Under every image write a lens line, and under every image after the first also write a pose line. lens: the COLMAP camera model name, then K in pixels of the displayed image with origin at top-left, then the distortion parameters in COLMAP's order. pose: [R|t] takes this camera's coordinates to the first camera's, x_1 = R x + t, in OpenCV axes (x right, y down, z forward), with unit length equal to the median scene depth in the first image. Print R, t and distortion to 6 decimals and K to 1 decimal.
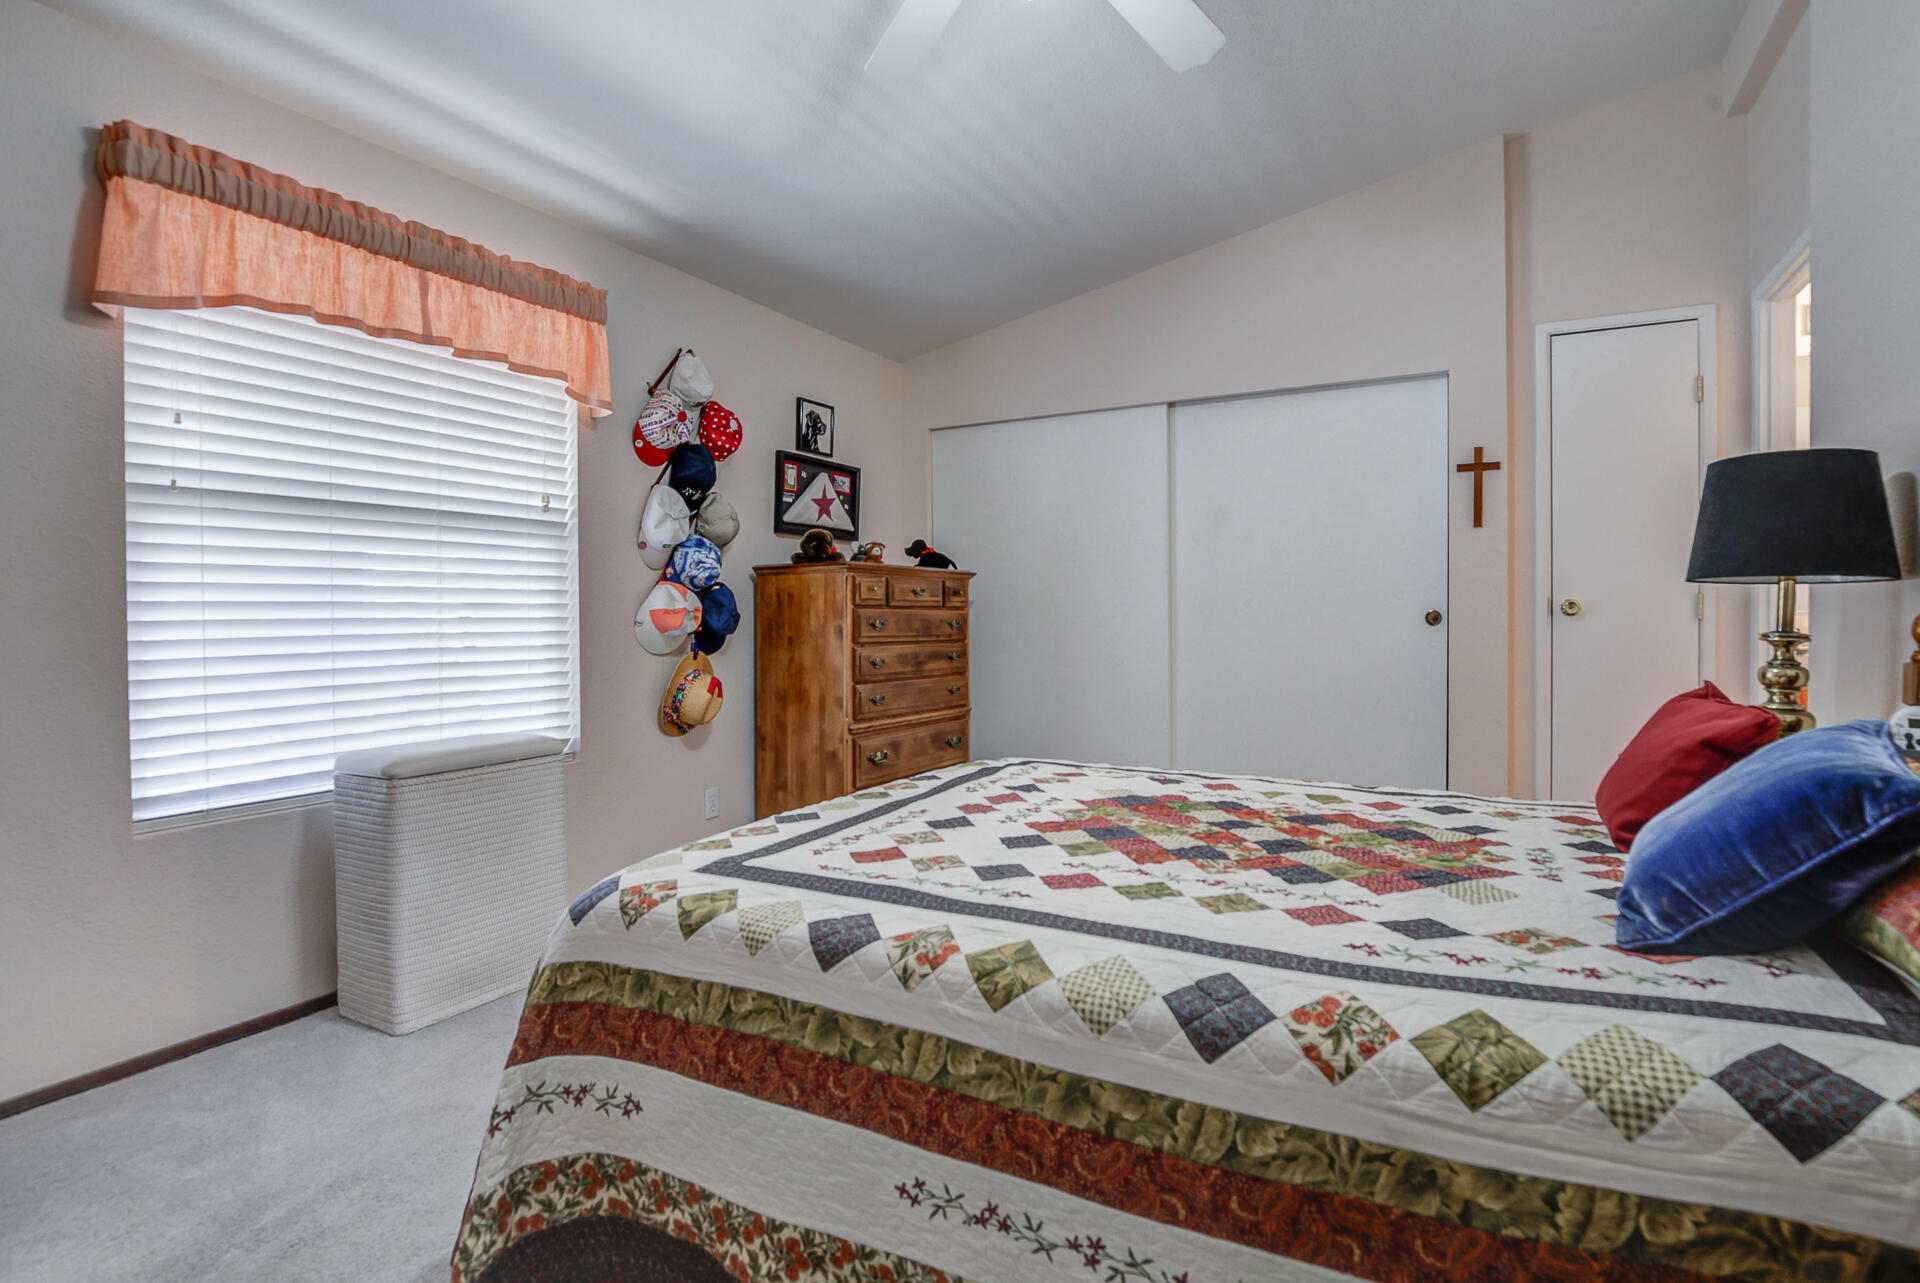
lens RADIAL K [[906.4, 0, 975.1], [0, 906.4, 623.0], [0, 0, 1]] dist [-0.031266, 0.005215]
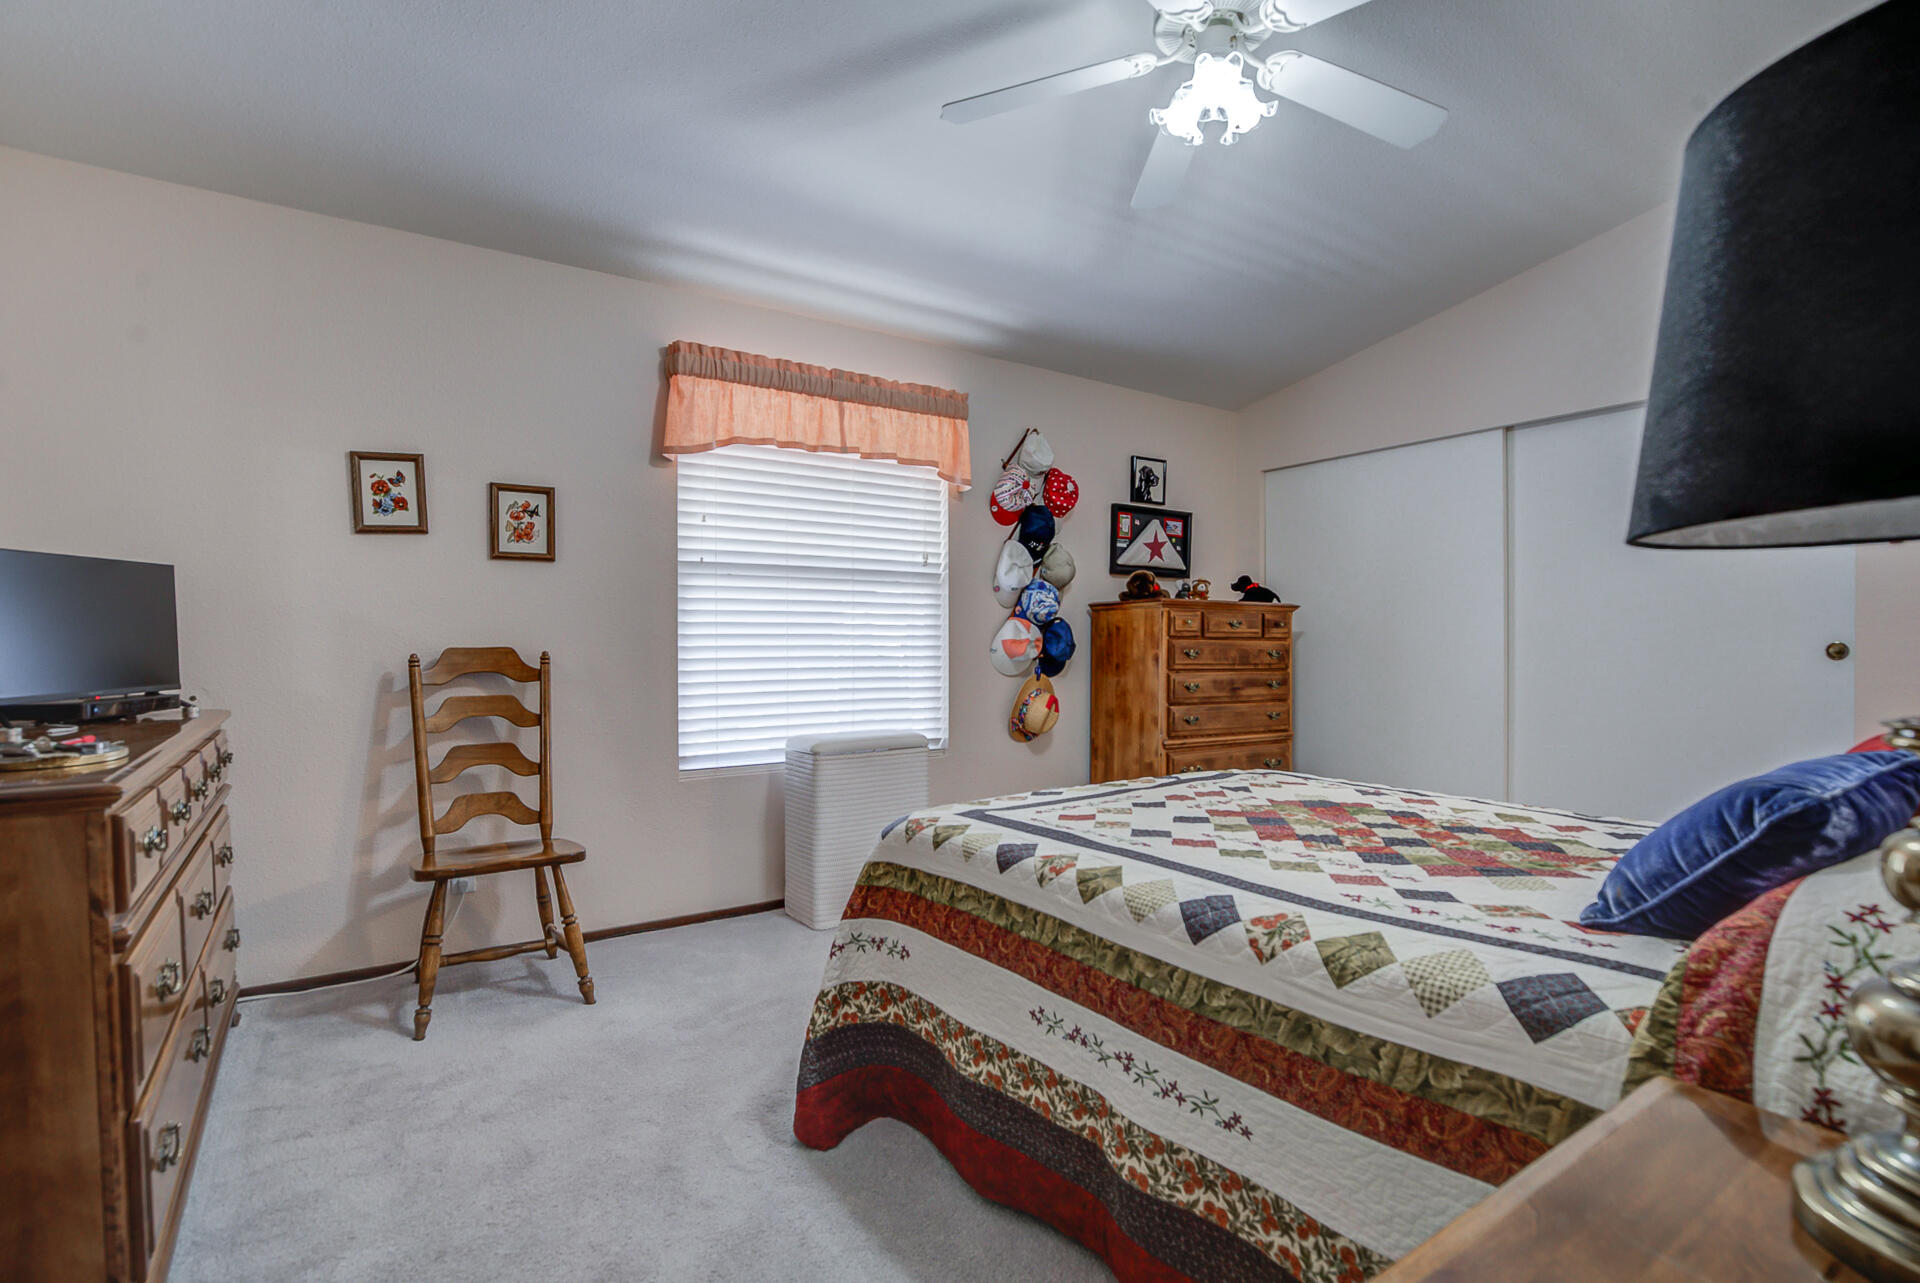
lens RADIAL K [[906.4, 0, 950.8], [0, 906.4, 647.9], [0, 0, 1]] dist [-0.031266, 0.005215]
pose [[0.882173, 0.006210, -0.470885, 0.377951], [-0.008549, 0.999959, -0.002829, 0.001240], [0.470849, 0.006522, 0.882190, -0.326173]]
